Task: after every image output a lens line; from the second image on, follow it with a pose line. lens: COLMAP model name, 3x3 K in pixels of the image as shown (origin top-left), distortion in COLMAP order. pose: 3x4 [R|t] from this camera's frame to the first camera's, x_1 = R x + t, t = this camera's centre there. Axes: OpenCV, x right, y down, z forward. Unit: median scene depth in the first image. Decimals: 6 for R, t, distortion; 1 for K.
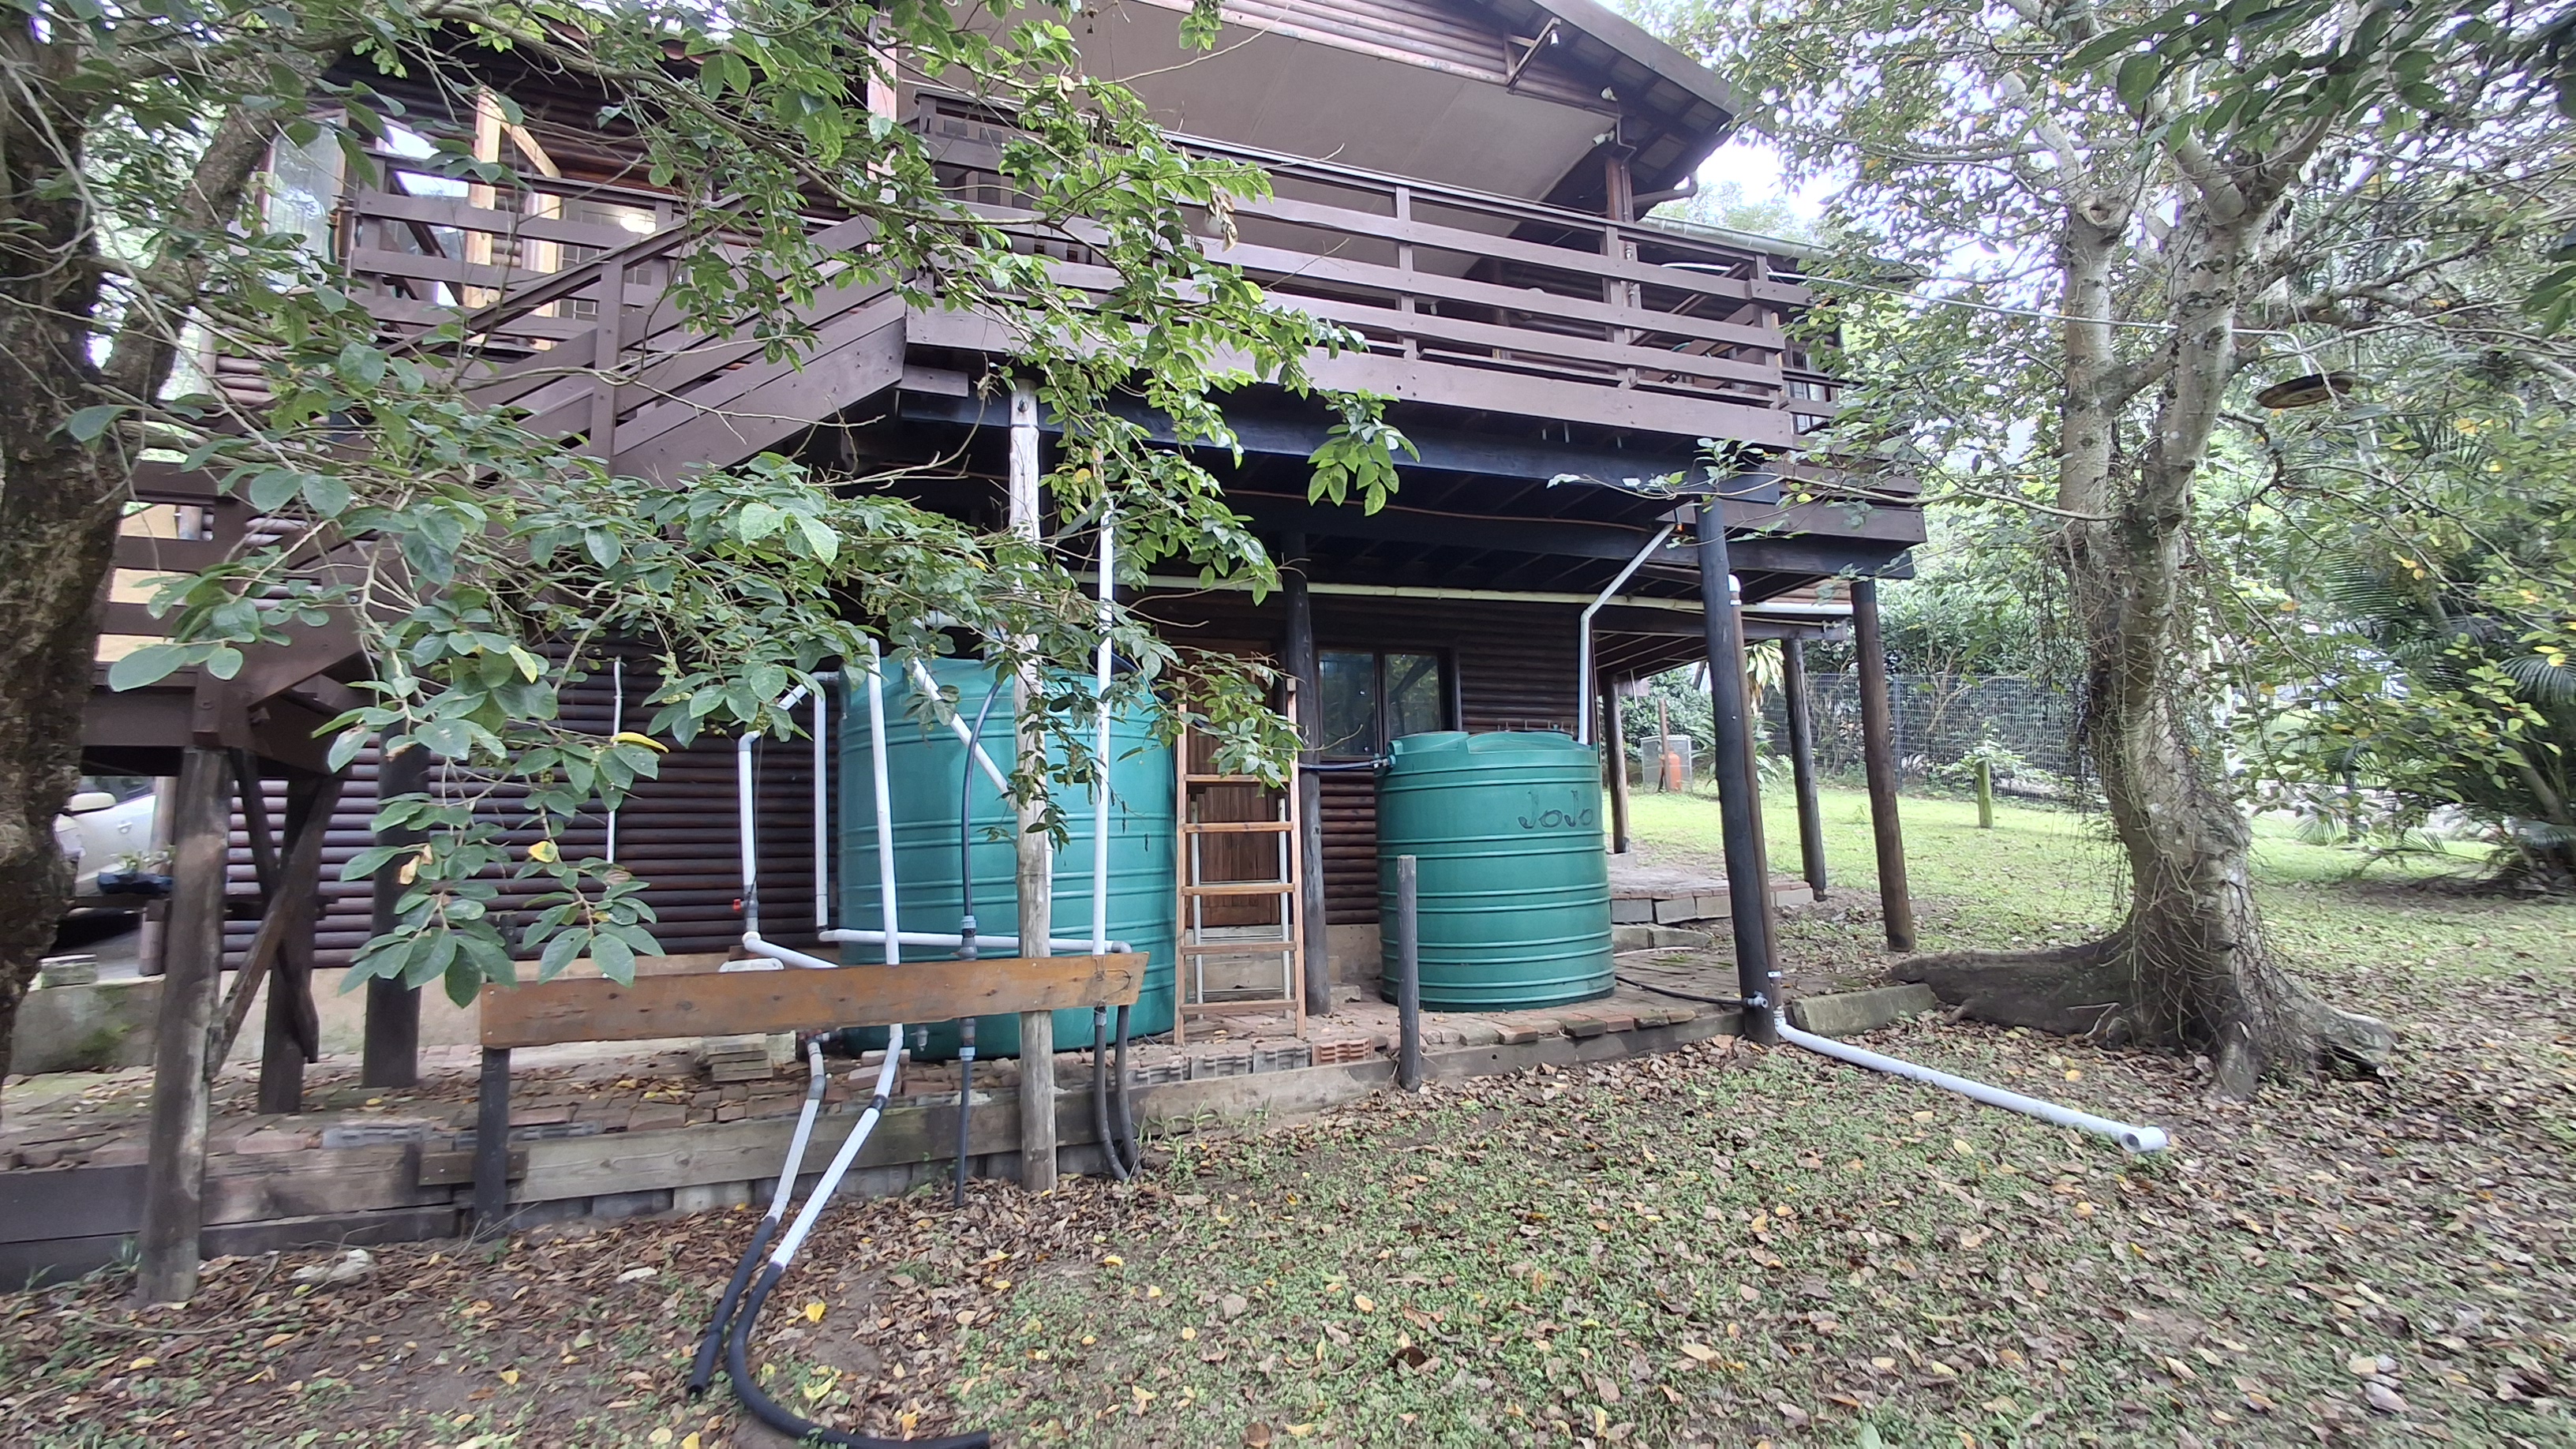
lens RADIAL K [[1185.7, 0, 1282.2], [0, 1185.7, 723.6], [0, 0, 1]] dist [0.012865, 0.003342]
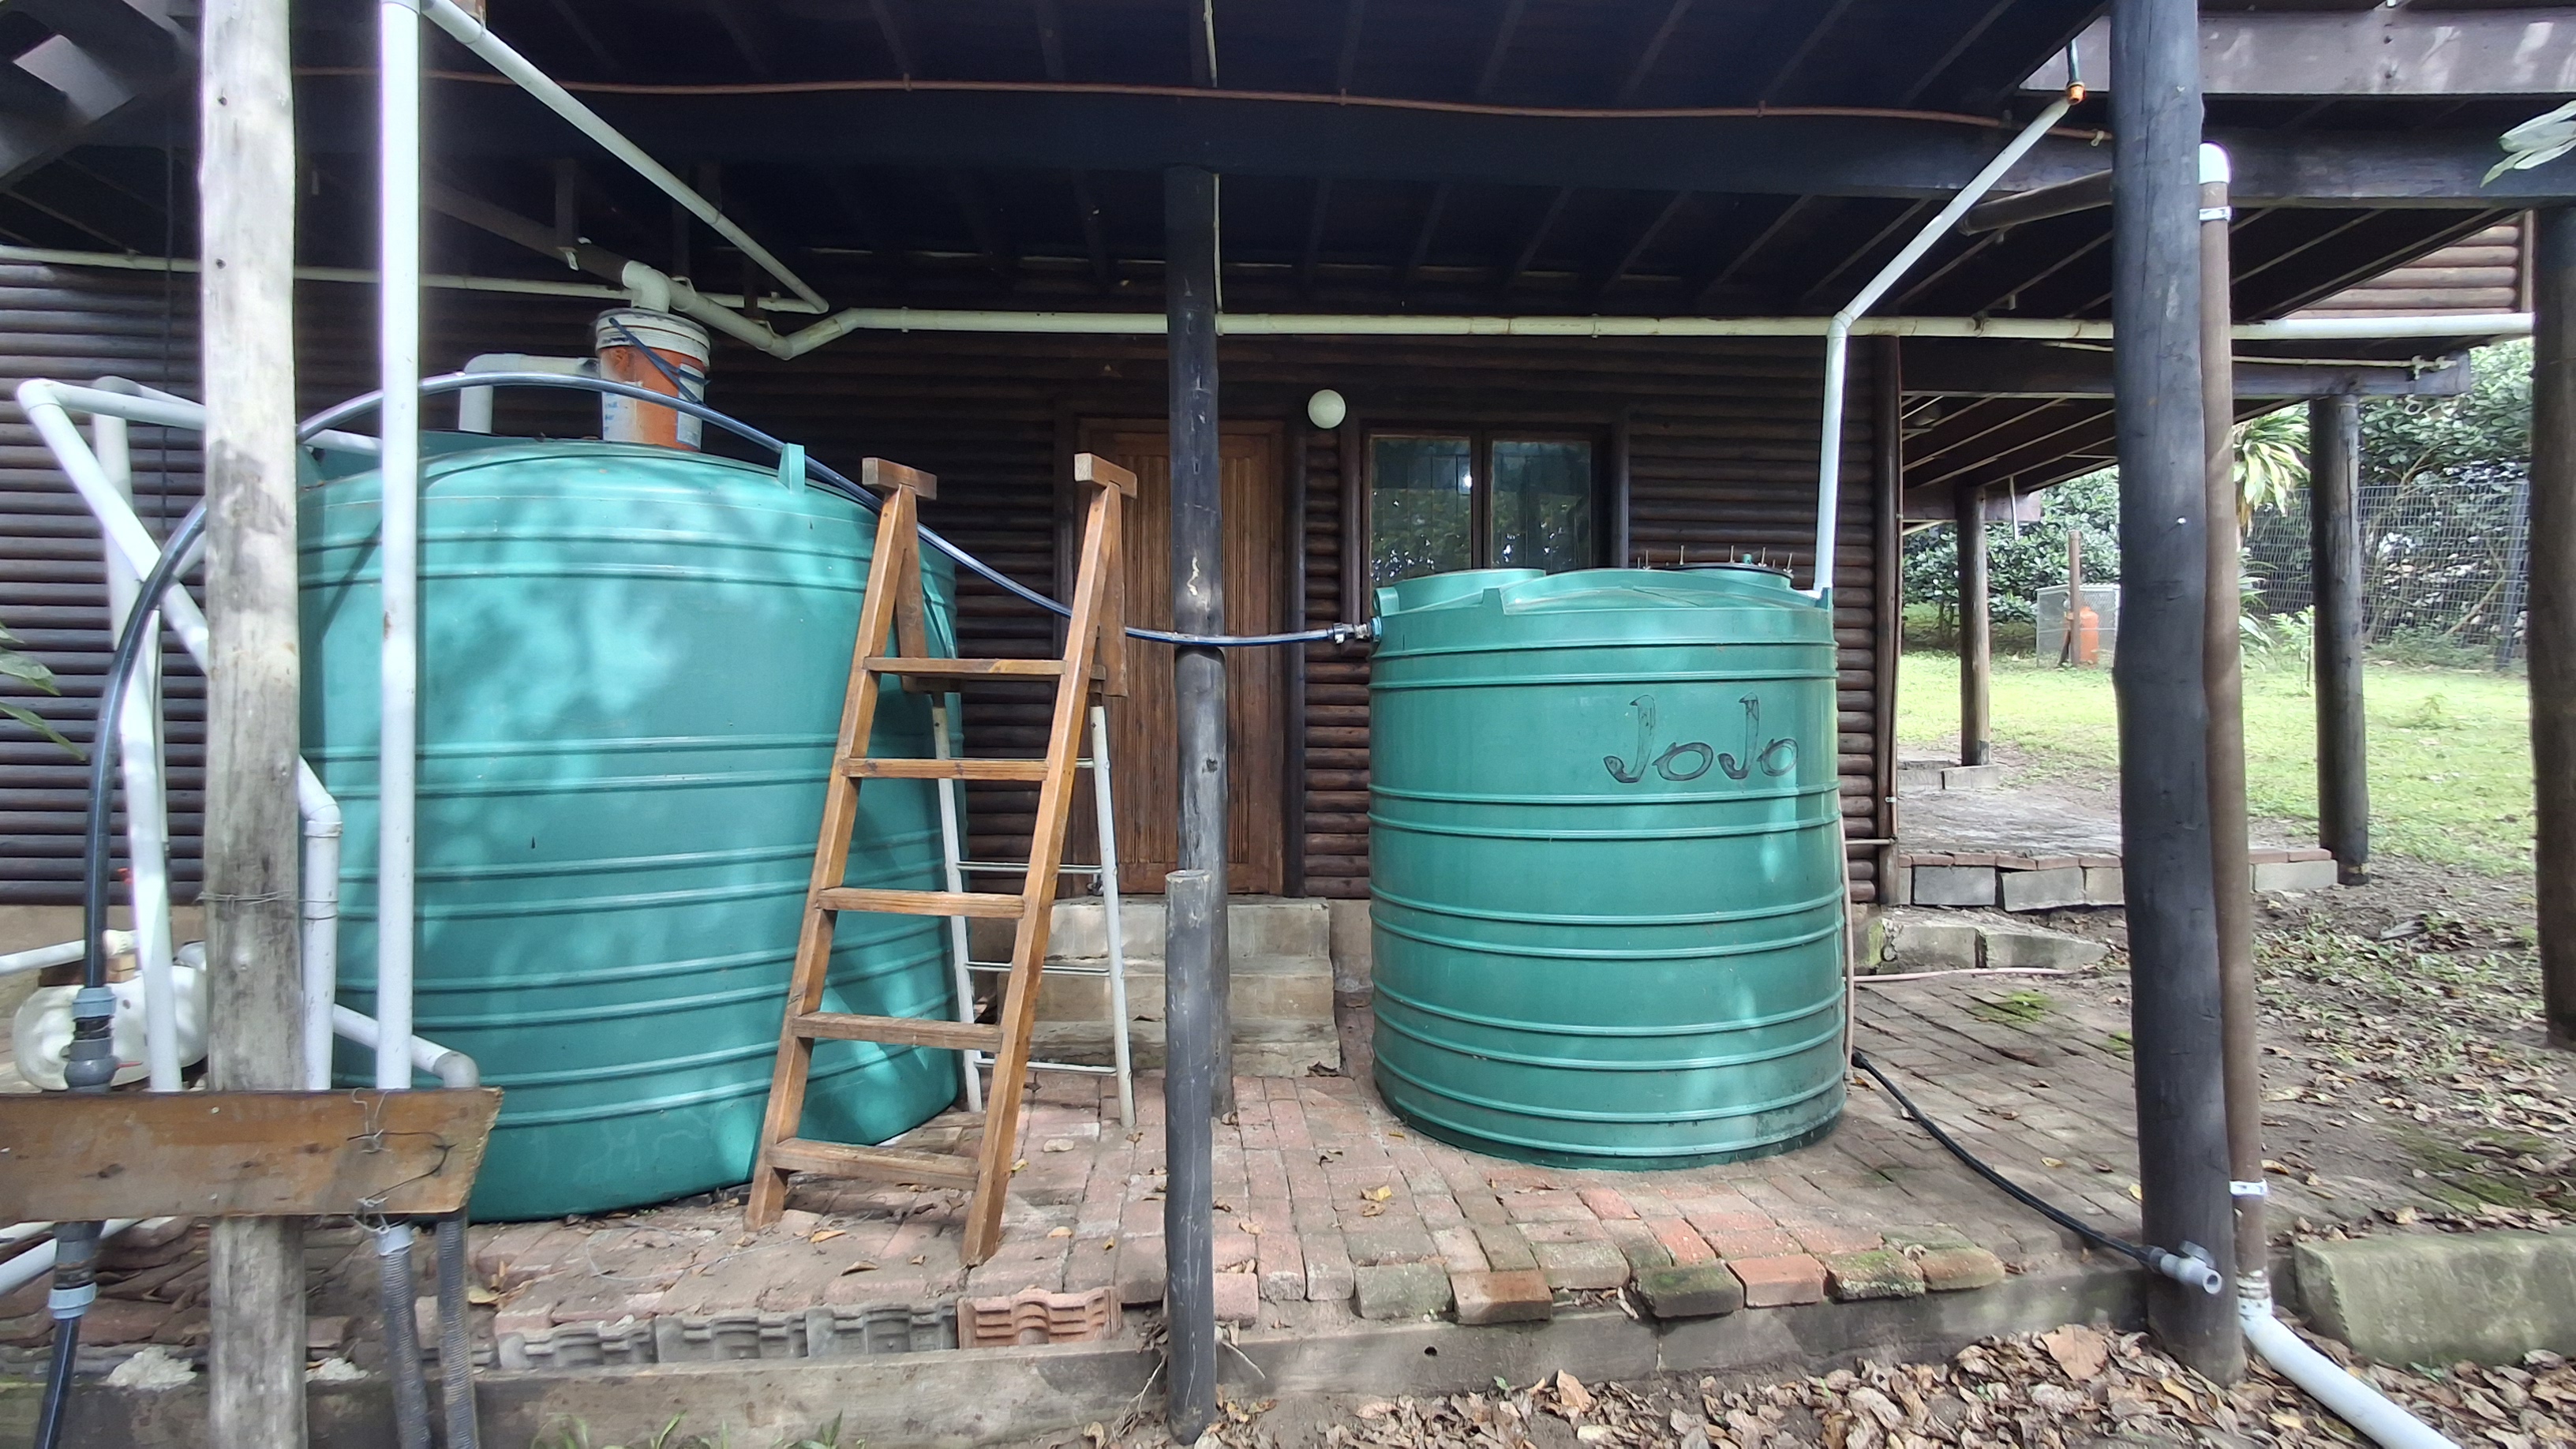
lens RADIAL K [[1185.7, 0, 1294.7], [0, 1185.7, 718.7], [0, 0, 1]] dist [0.012865, 0.003342]
pose [[0.960452, 0.029227, -0.276908, 0.153377], [0.003920, 0.992958, 0.118403, 0.007369], [0.278419, -0.114806, 0.953574, 0.390527]]
